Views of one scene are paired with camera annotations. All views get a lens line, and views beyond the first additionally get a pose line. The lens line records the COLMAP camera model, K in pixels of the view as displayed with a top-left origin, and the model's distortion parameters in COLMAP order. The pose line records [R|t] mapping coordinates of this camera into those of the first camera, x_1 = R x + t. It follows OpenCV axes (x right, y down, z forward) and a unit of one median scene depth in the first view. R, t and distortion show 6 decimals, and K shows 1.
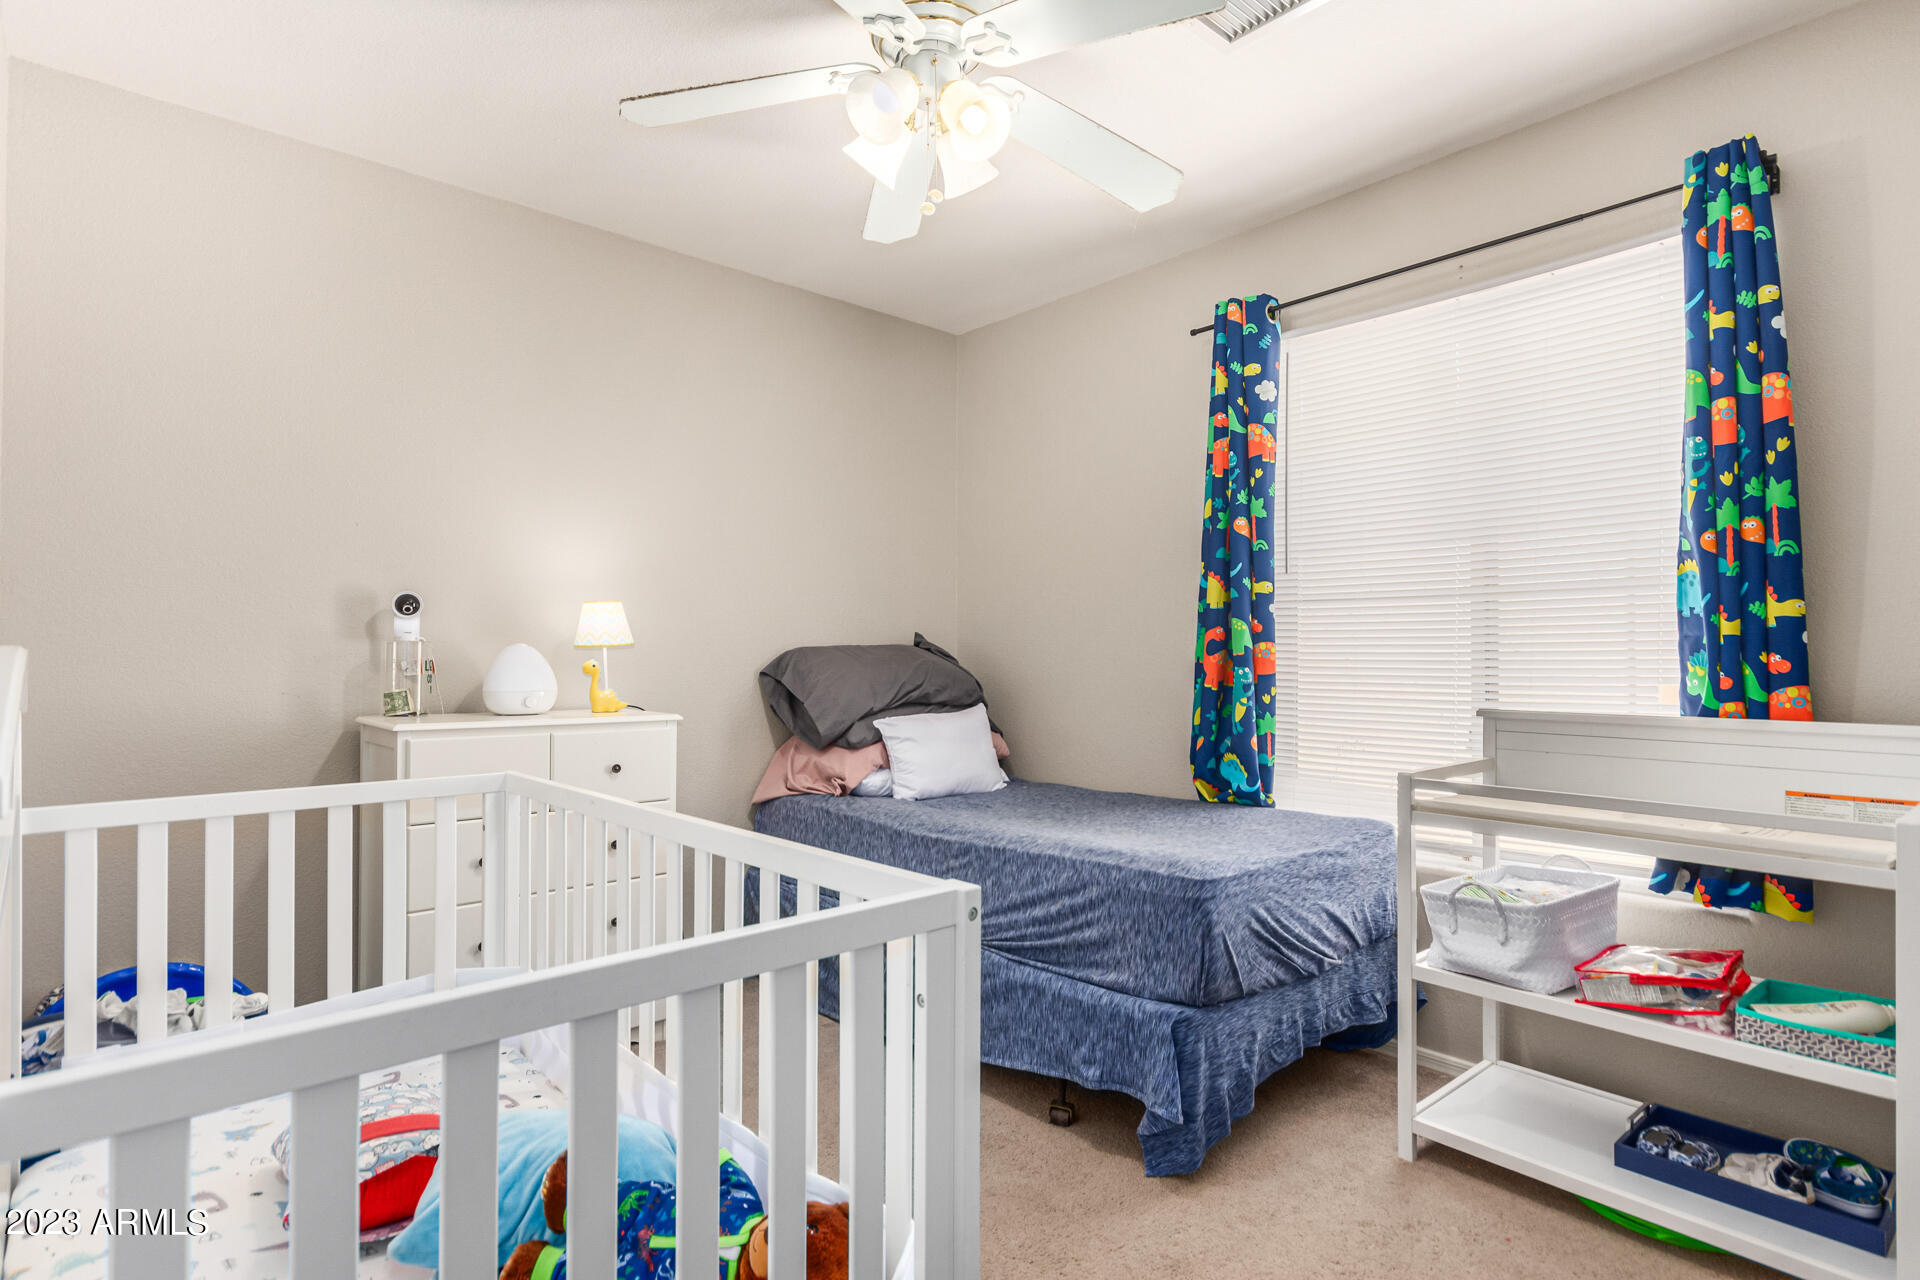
lens RADIAL K [[964.6, 0, 960.0], [0, 964.6, 640.0], [0, 0, 1]] dist [0.024904, 0.000000]
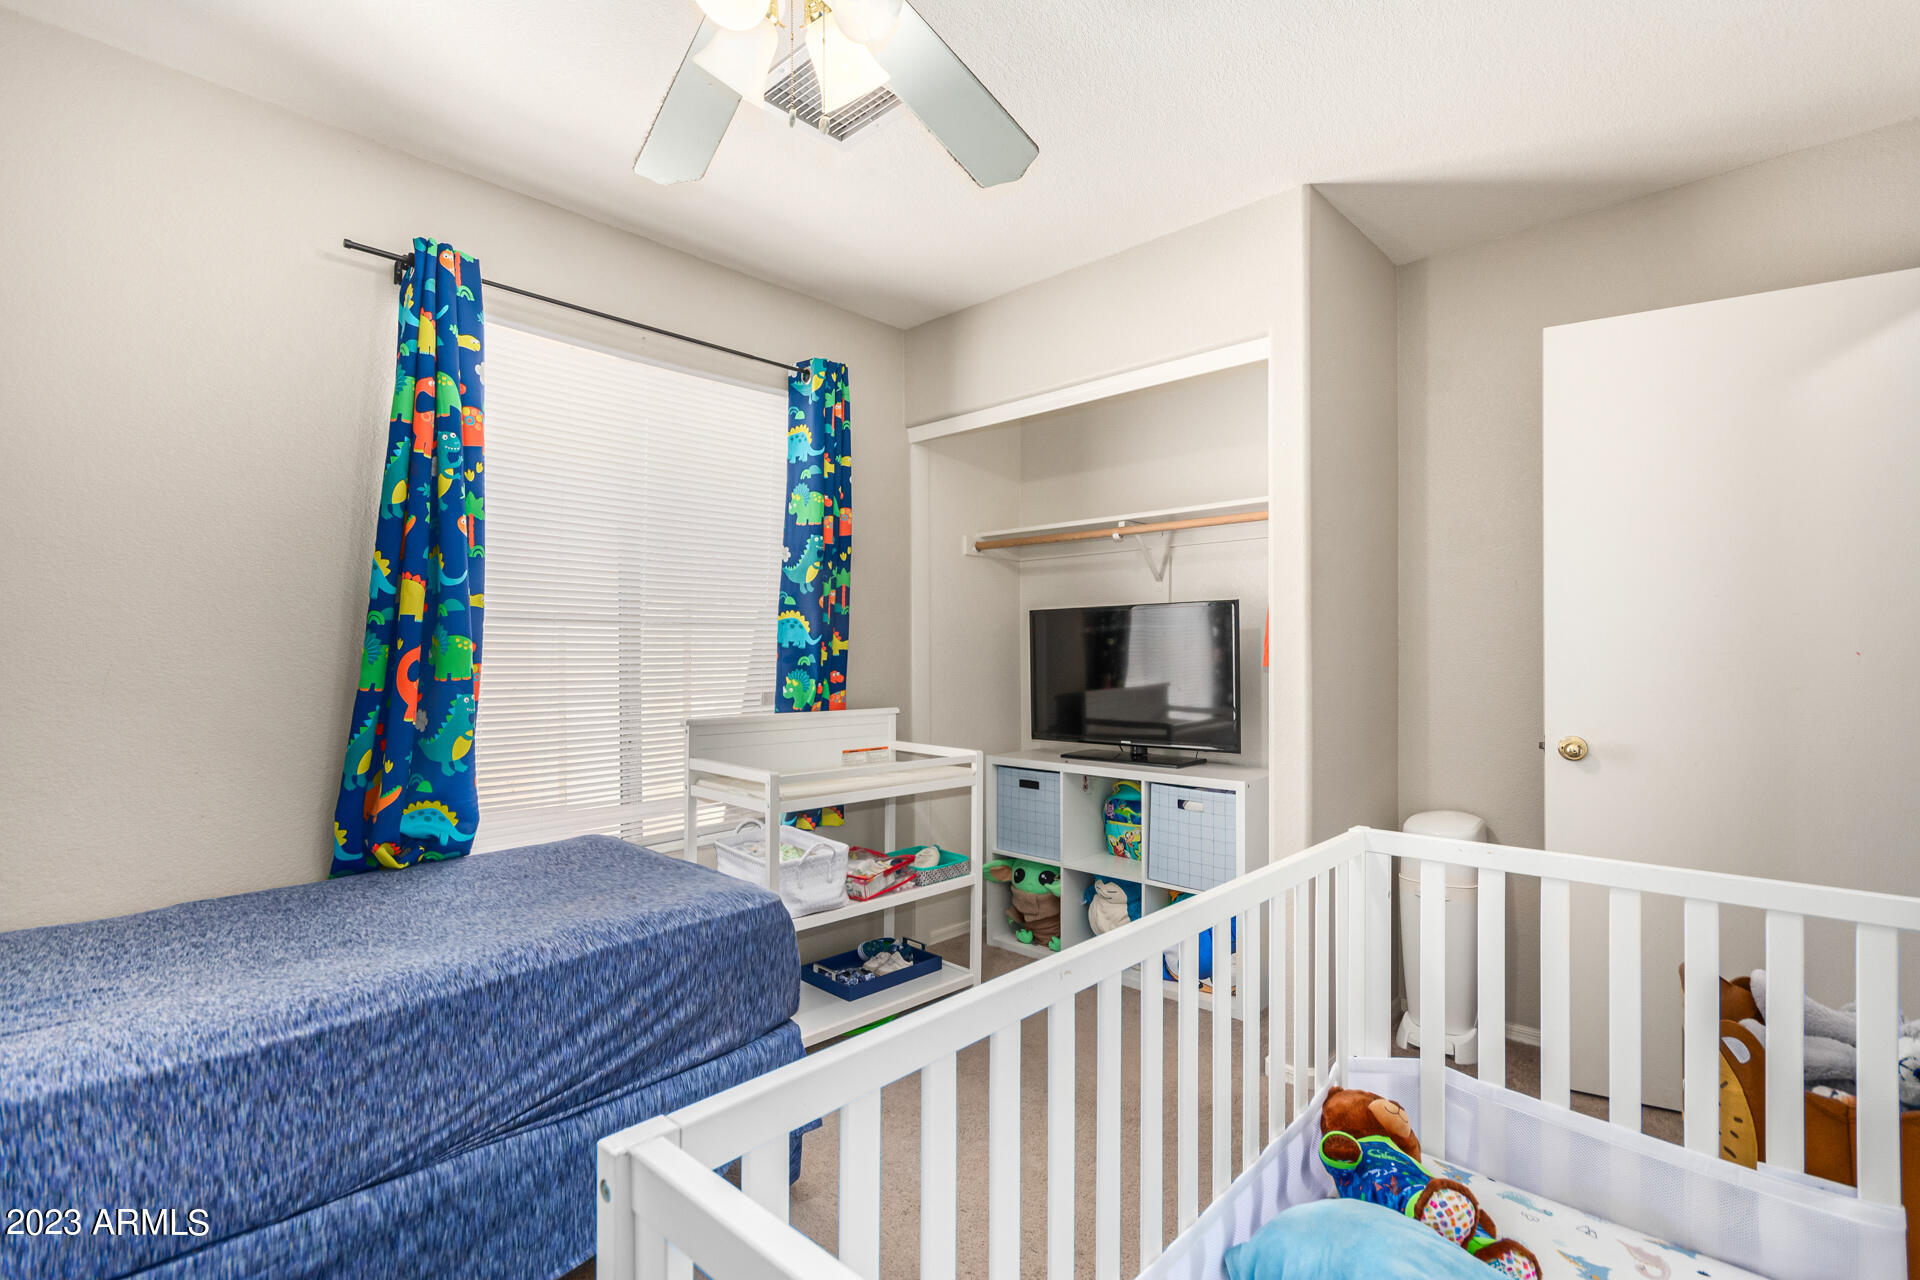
lens RADIAL K [[905.8, 0, 972.6], [0, 905.8, 652.9], [0, 0, 1]] dist [0.000620, 0.000356]
pose [[-0.092200, 0.002384, 0.995738, -0.682932], [-0.014382, 0.999890, -0.003726, -0.014207], [-0.995637, -0.014665, -0.092155, 0.821886]]
